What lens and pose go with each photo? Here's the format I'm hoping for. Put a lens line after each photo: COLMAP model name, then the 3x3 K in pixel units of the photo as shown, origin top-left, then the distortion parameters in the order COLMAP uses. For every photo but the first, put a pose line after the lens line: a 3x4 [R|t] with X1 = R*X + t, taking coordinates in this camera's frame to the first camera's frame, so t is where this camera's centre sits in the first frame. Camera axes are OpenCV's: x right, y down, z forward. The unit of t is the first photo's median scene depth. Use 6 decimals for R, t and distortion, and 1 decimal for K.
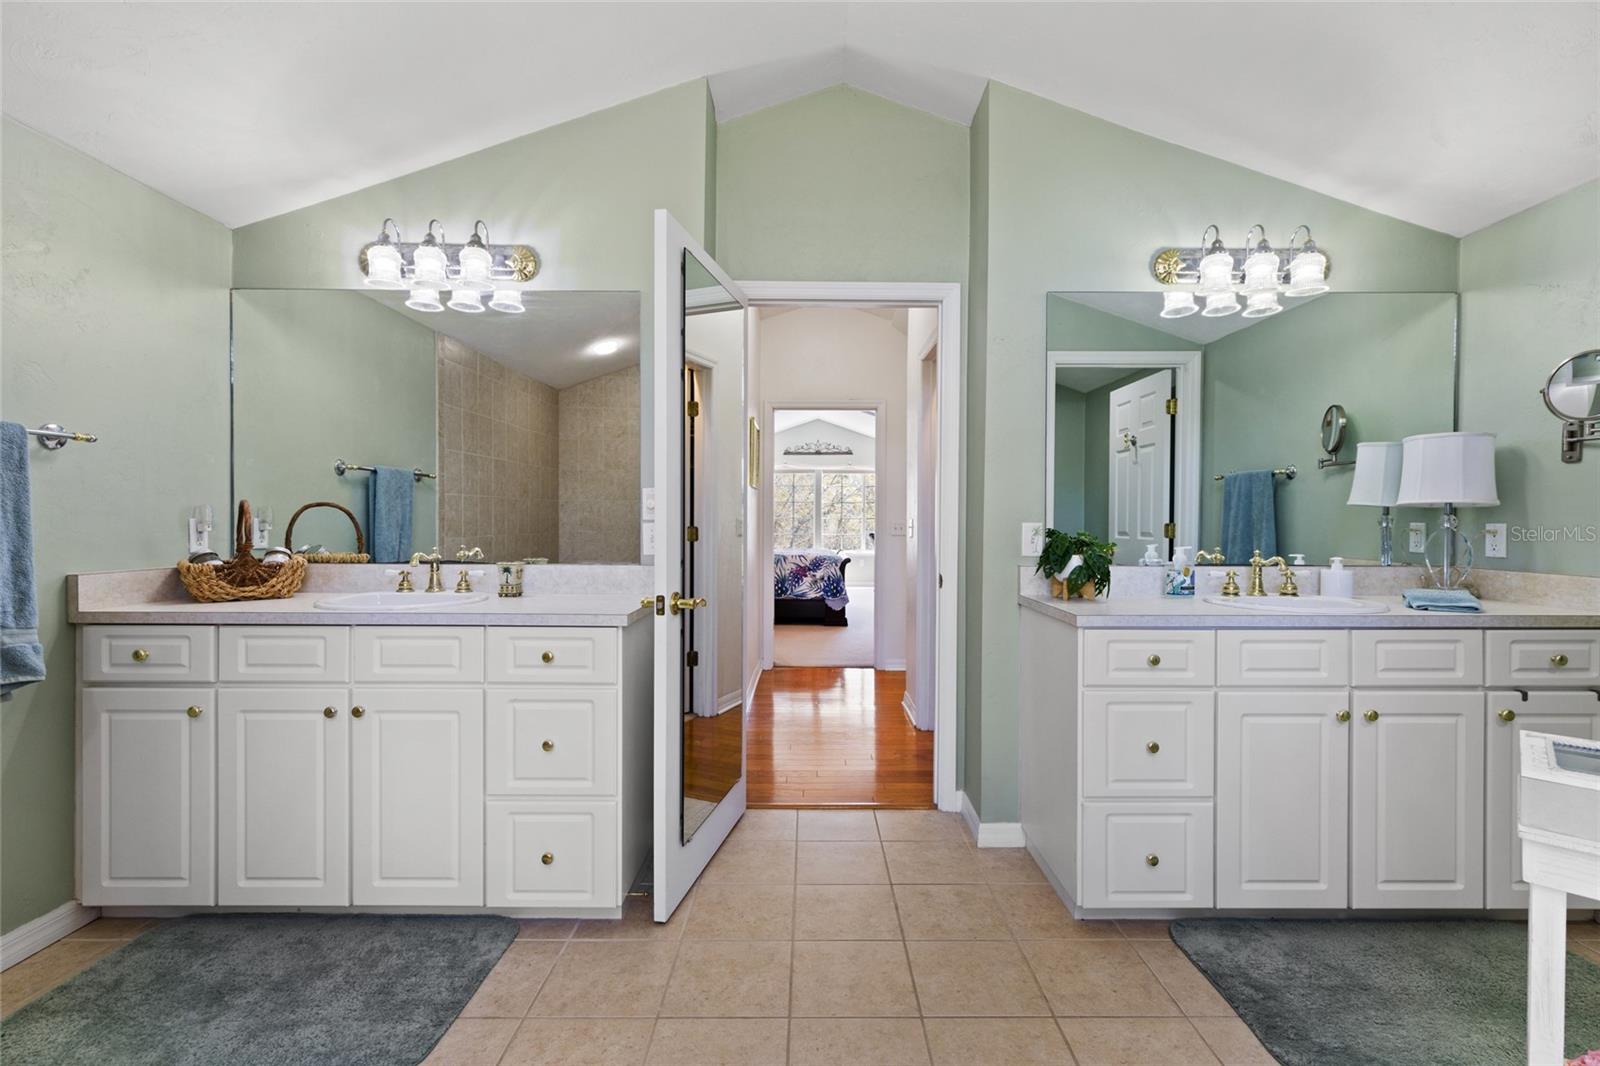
lens RADIAL K [[722.9, 0, 806.8], [0, 722.9, 524.5], [0, 0, 1]] dist [0.003969, 0.000611]
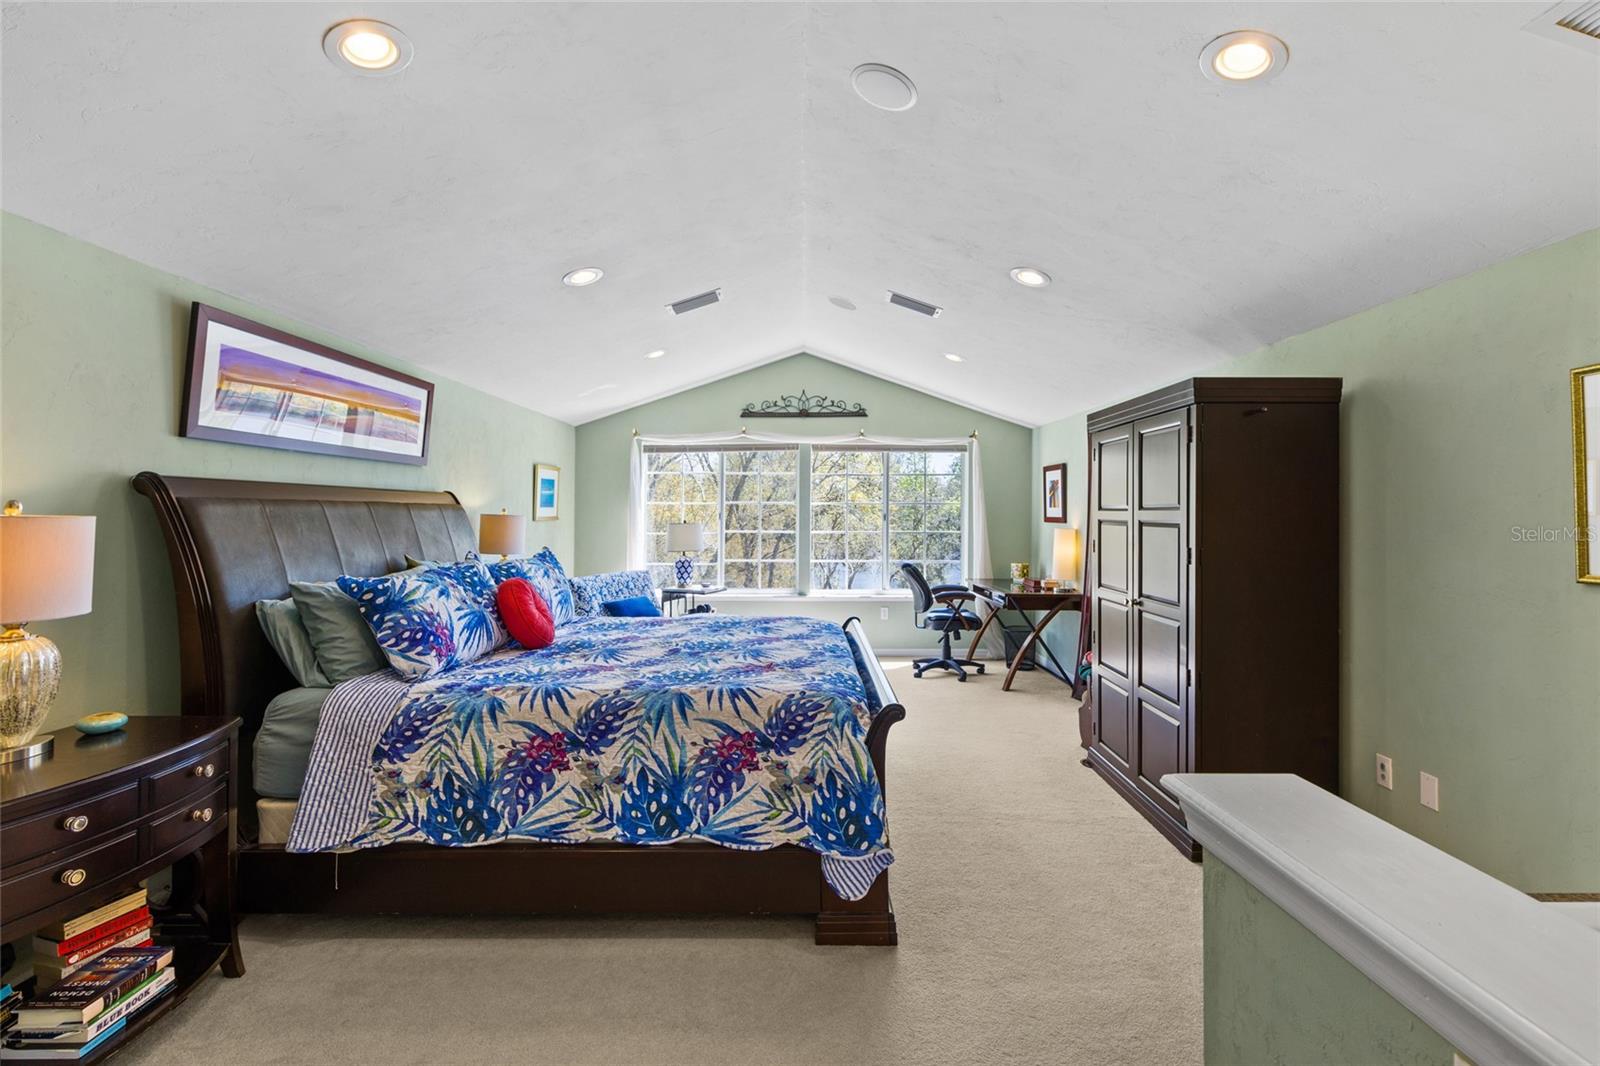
lens RADIAL K [[722.9, 0, 806.8], [0, 722.9, 524.5], [0, 0, 1]] dist [0.003969, 0.000611]
pose [[0.999929, -0.002591, 0.011590, 0.017479], [0.002500, 0.999965, 0.007930, -0.030052], [-0.011611, -0.007900, 0.999901, 0.705463]]
